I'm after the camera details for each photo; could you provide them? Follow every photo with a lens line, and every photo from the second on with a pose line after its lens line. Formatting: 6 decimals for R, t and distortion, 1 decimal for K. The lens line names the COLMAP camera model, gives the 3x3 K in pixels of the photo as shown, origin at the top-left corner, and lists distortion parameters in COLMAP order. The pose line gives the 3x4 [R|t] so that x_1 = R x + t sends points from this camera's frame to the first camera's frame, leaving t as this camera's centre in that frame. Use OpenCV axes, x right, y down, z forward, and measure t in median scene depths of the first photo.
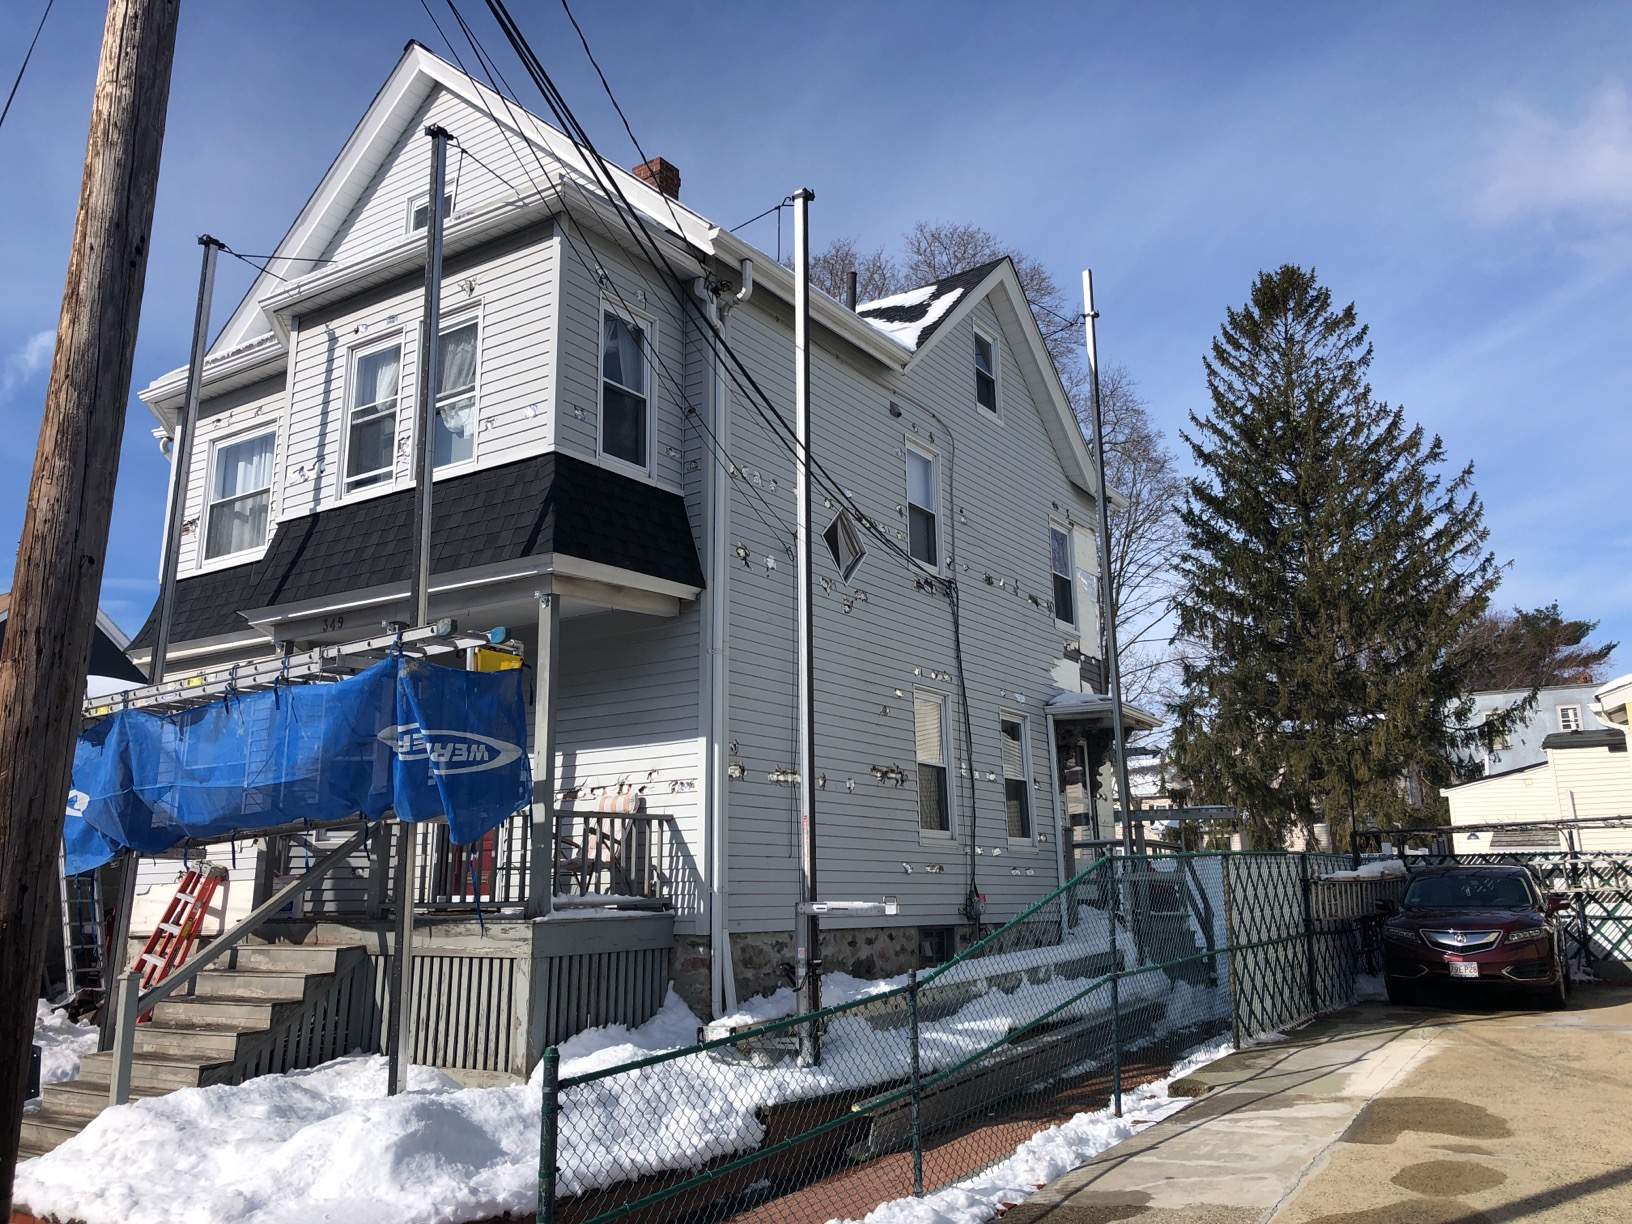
lens RADIAL K [[1322.6, 0, 820.1], [0, 1322.6, 579.7], [0, 0, 1]] dist [0.039313, -0.053682]
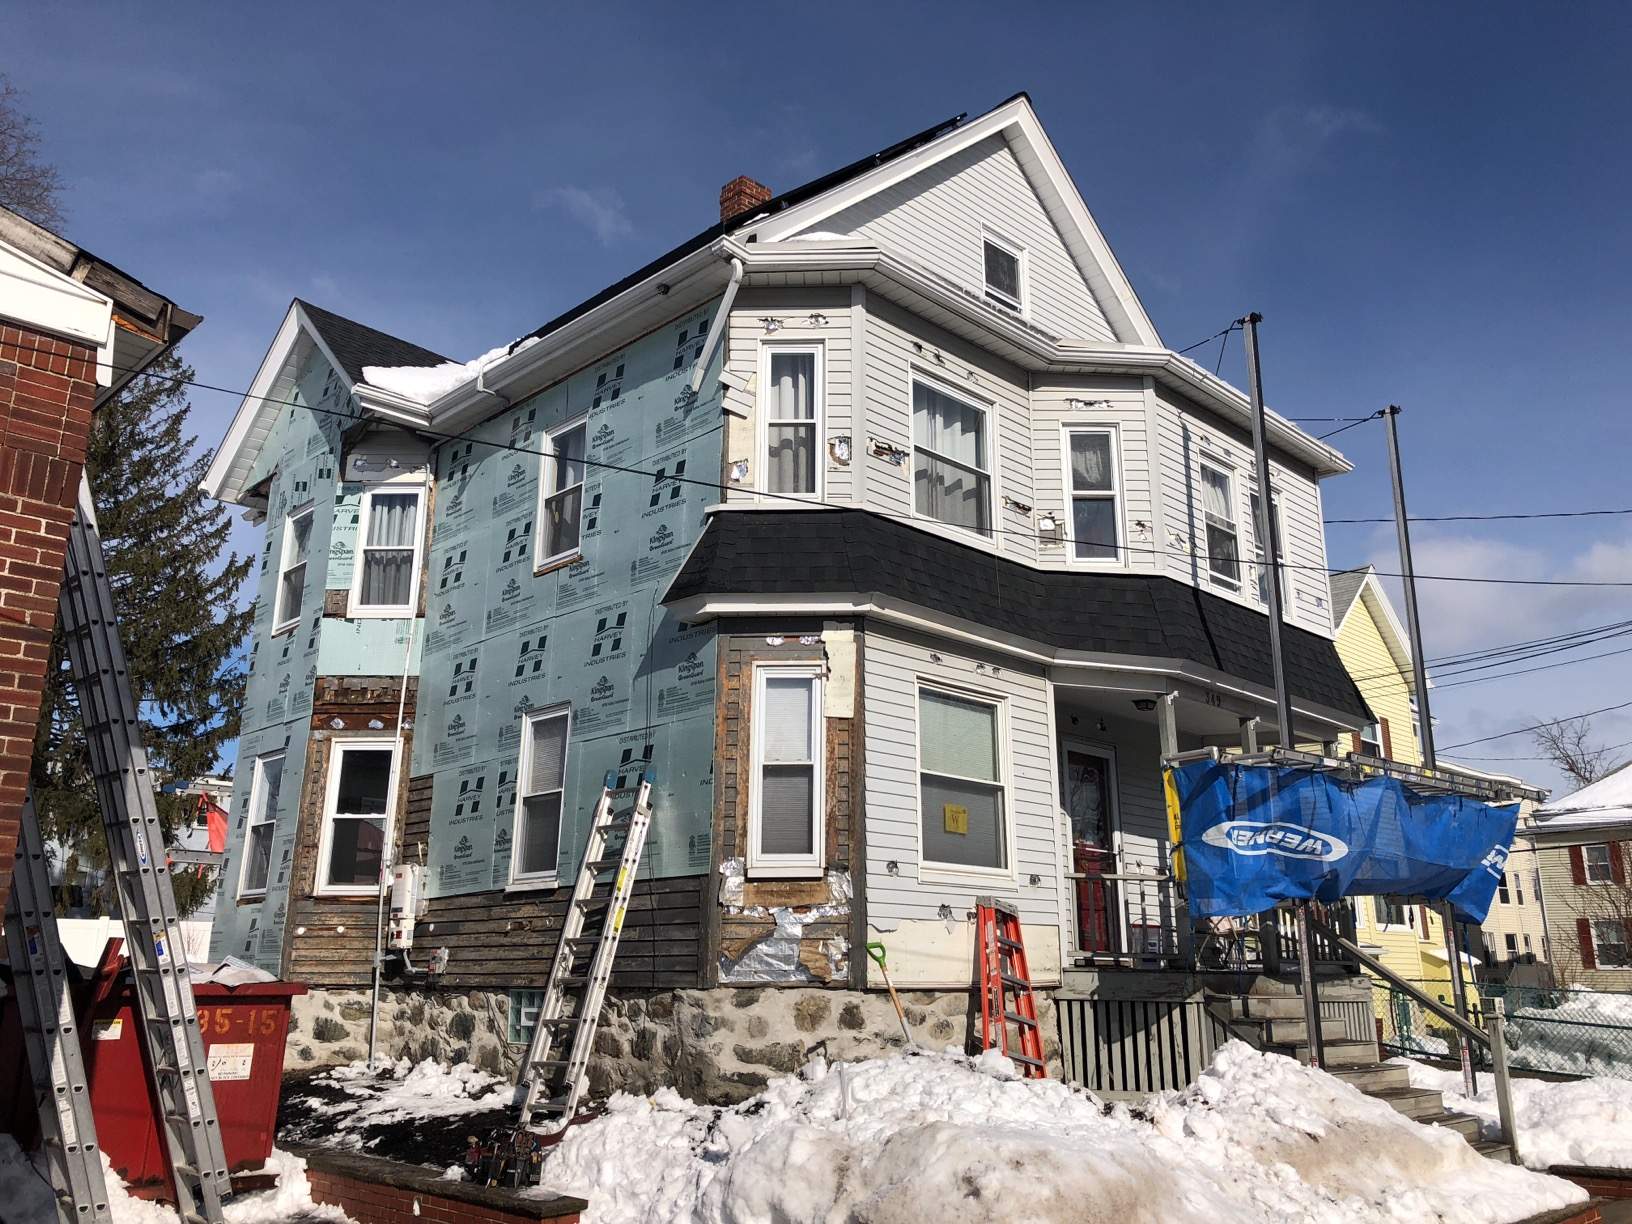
lens RADIAL K [[1322.6, 0, 820.1], [0, 1322.6, 579.7], [0, 0, 1]] dist [0.039313, -0.053682]
pose [[0.202032, 0.291376, 0.935031, -1.295885], [-0.238813, 0.940557, -0.241497, 0.246450], [-0.949816, -0.174508, 0.259607, 0.906241]]
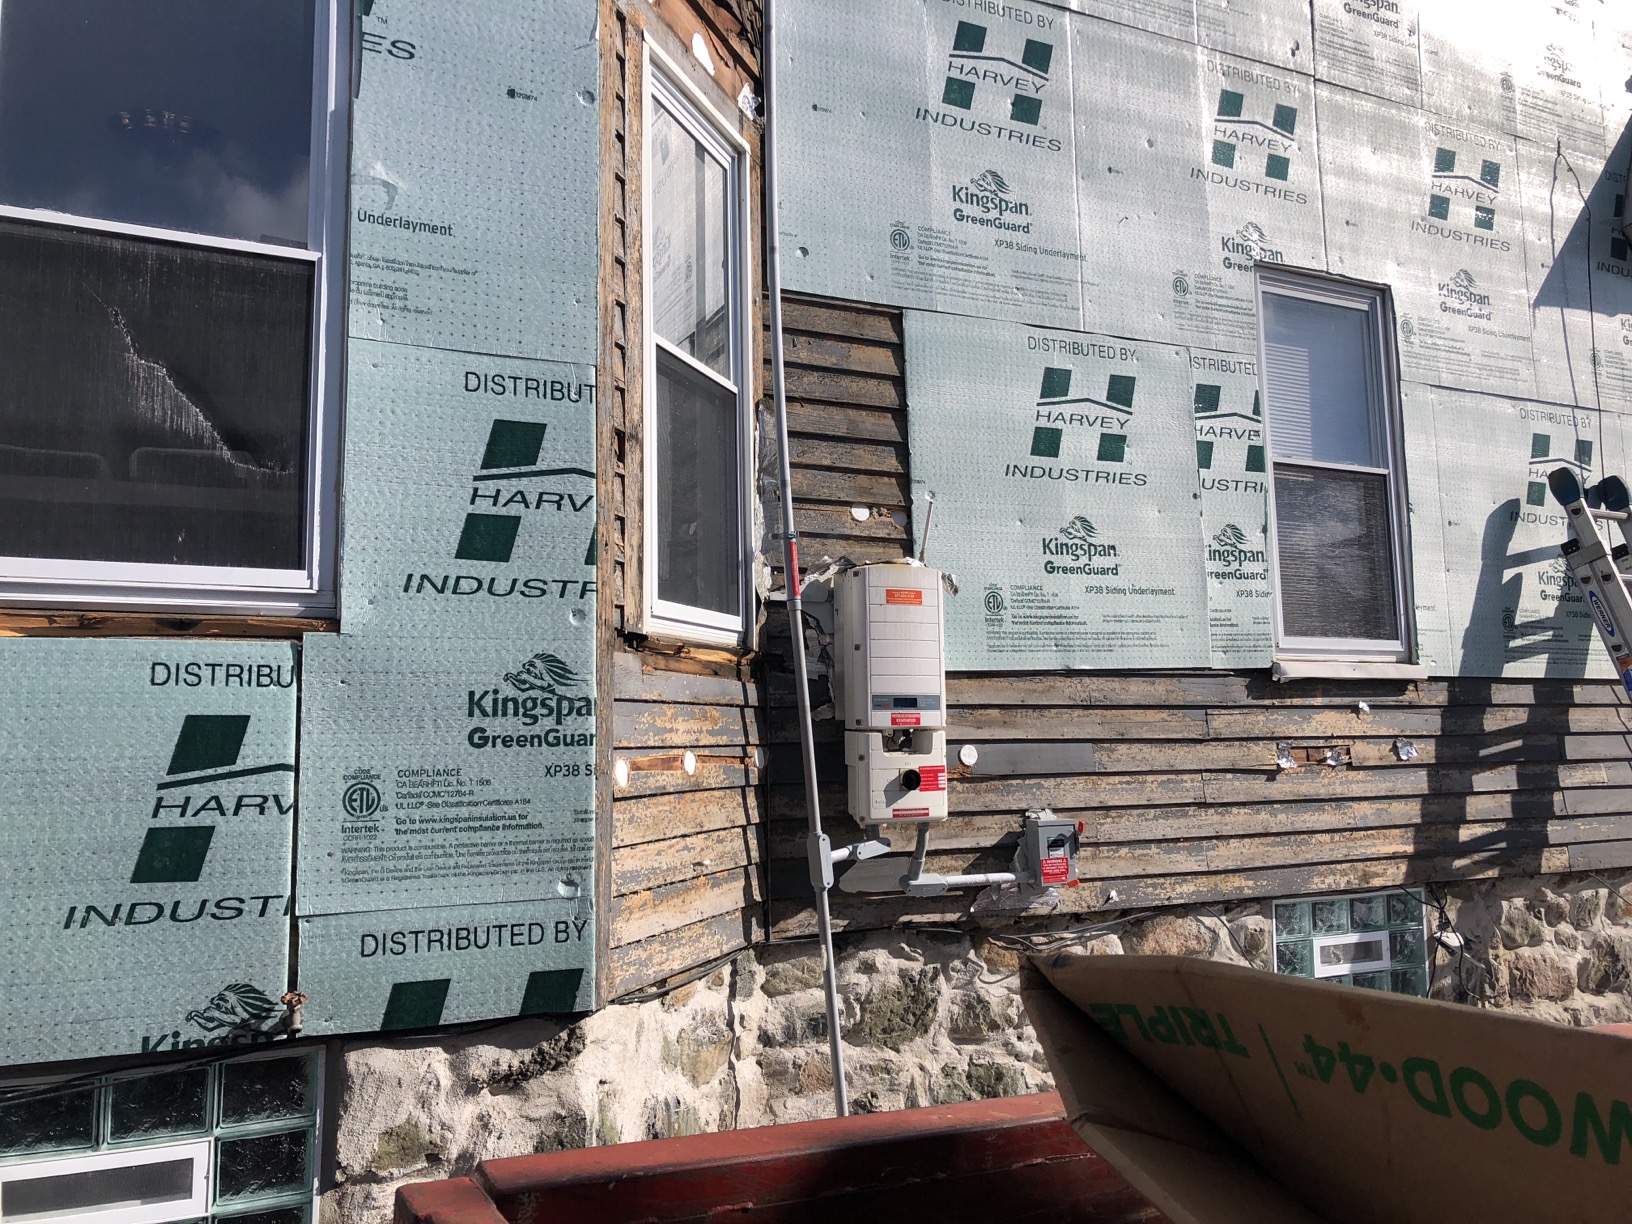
lens RADIAL K [[1306.4, 0, 814.5], [0, 1306.4, 582.6], [0, 0, 1]] dist [0.033854, -0.012622]
pose [[-0.868260, 0.074310, 0.490512, -0.513596], [-0.101151, 0.941434, -0.321669, 0.385609], [-0.485688, -0.328908, -0.809893, 1.672188]]
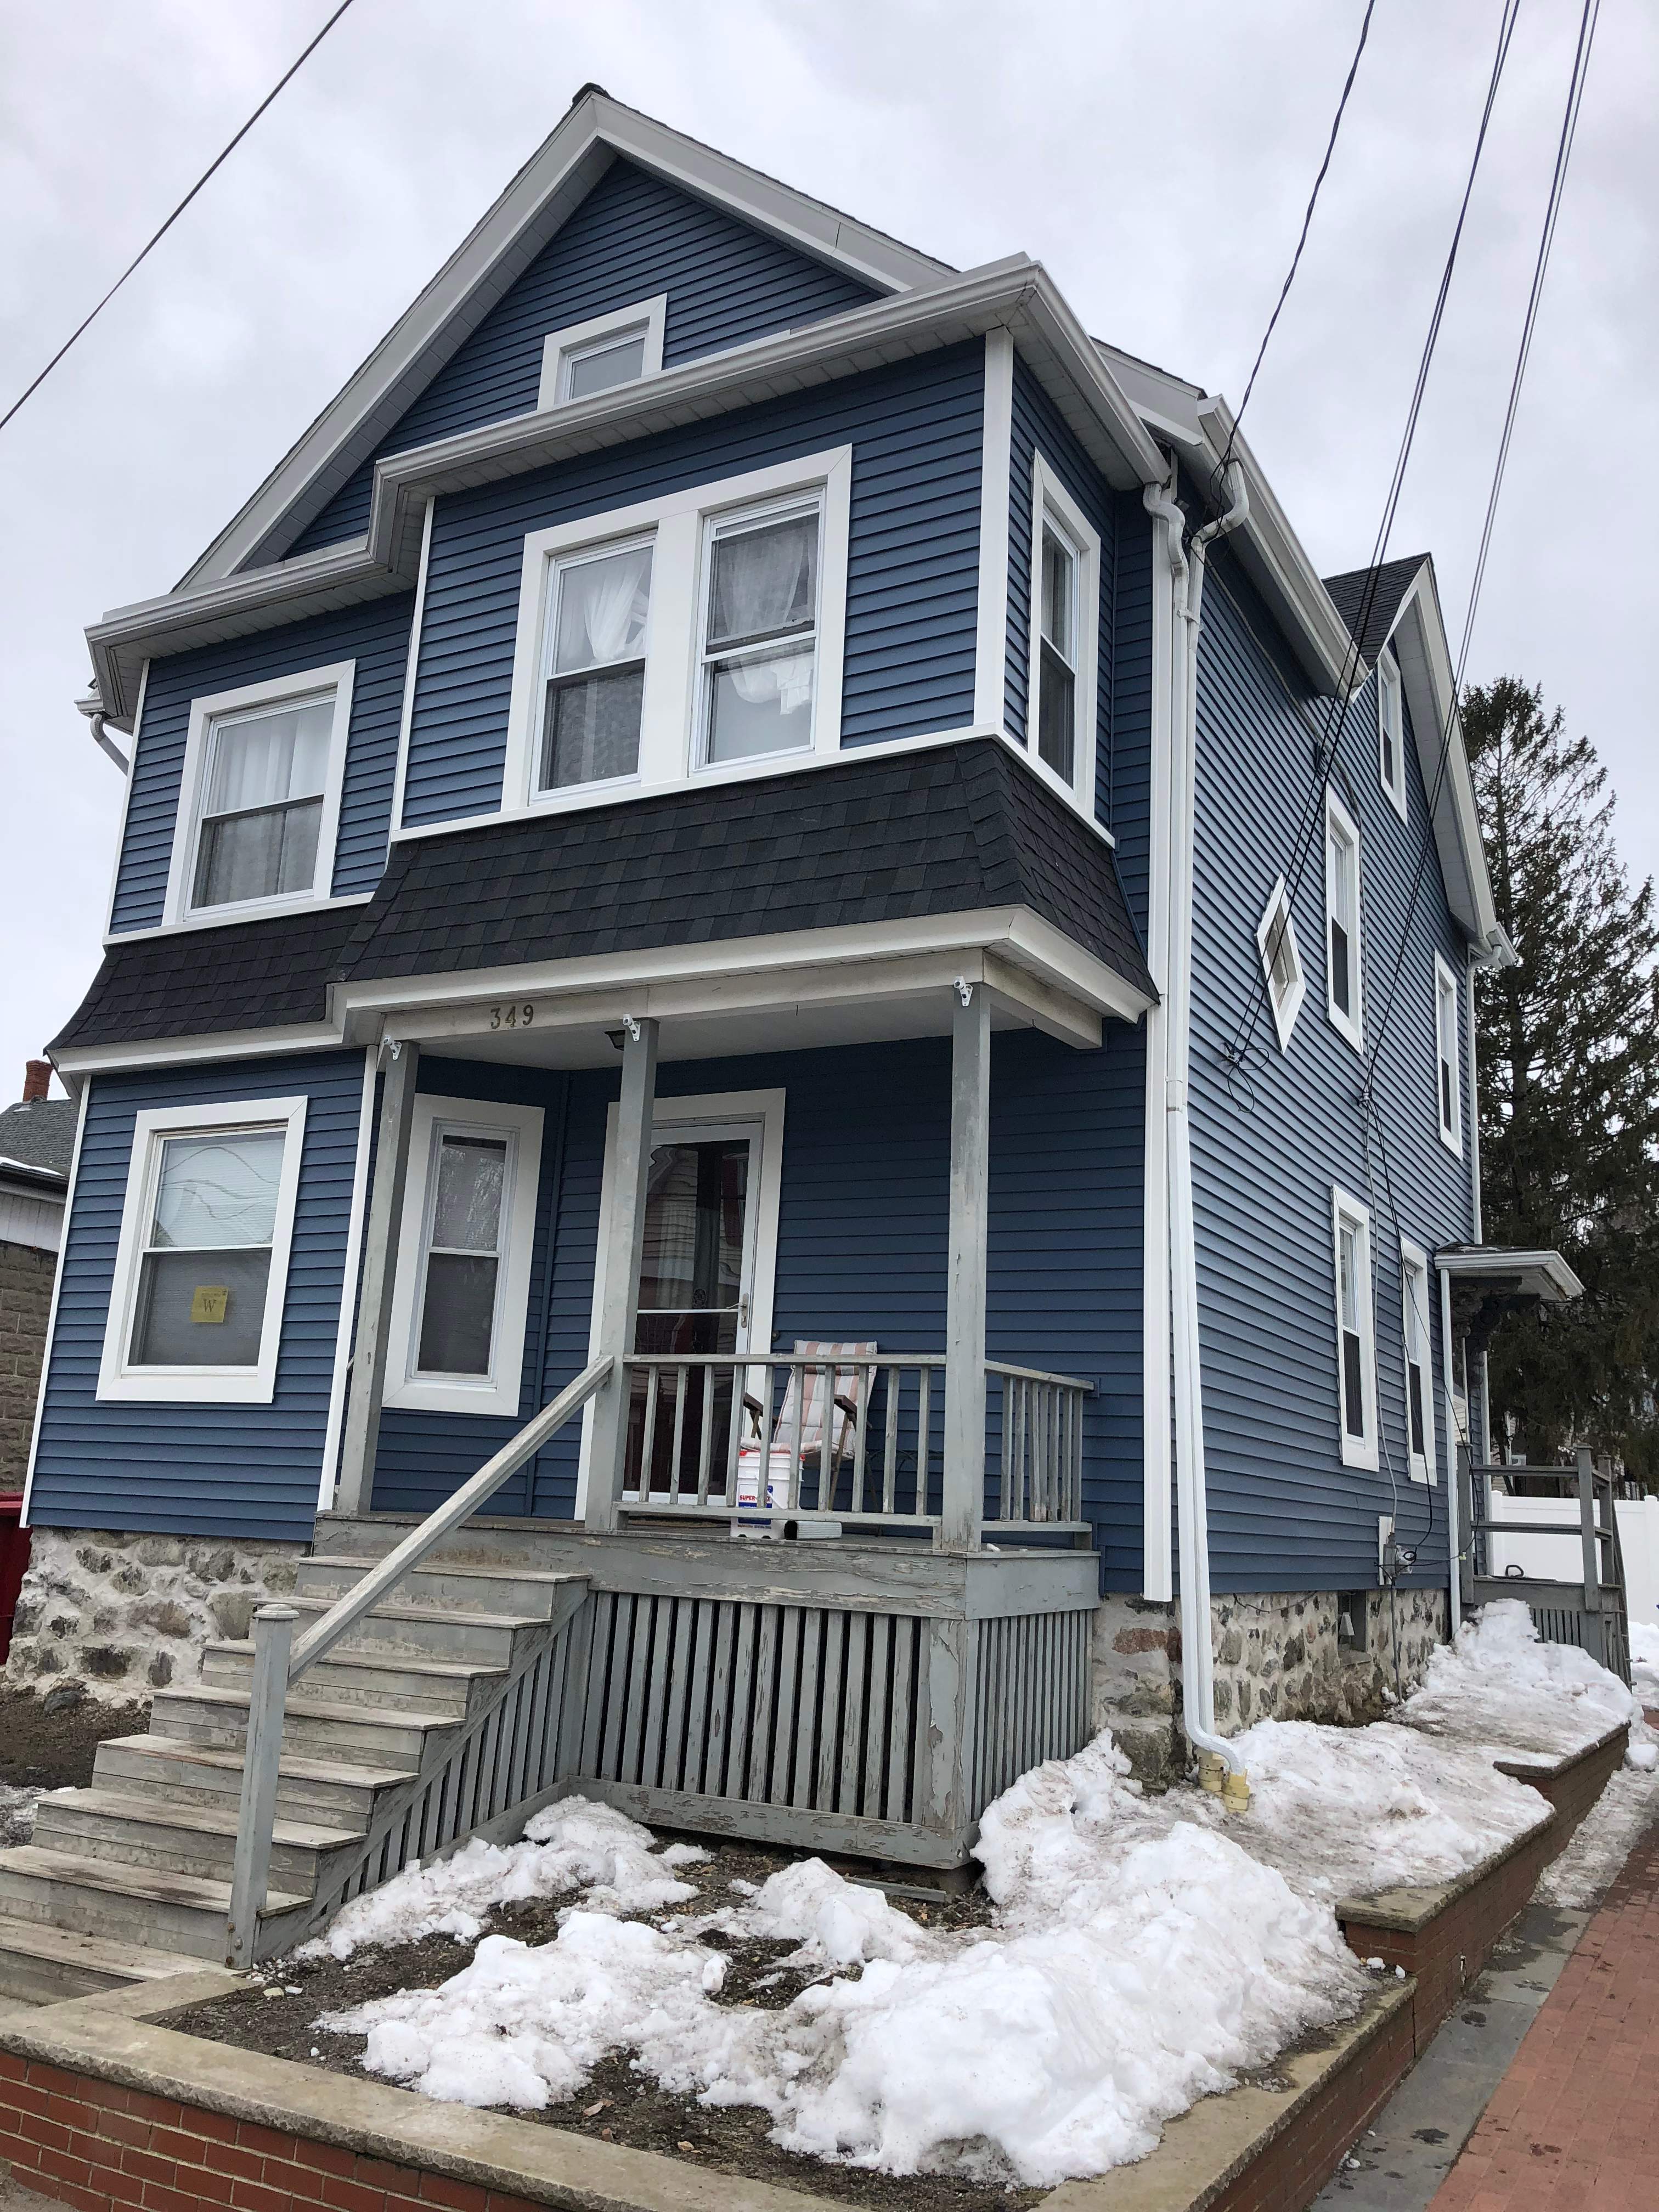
lens RADIAL K [[1805.2, 0, 816.4], [0, 1805.2, 1104.8], [0, 0, 1]] dist [0.022157, -0.004111]
pose [[0.994975, 0.076284, 0.064849, -0.245078], [-0.077323, 0.996912, 0.013672, 0.043711], [-0.063606, -0.018617, 0.997801, 0.175056]]
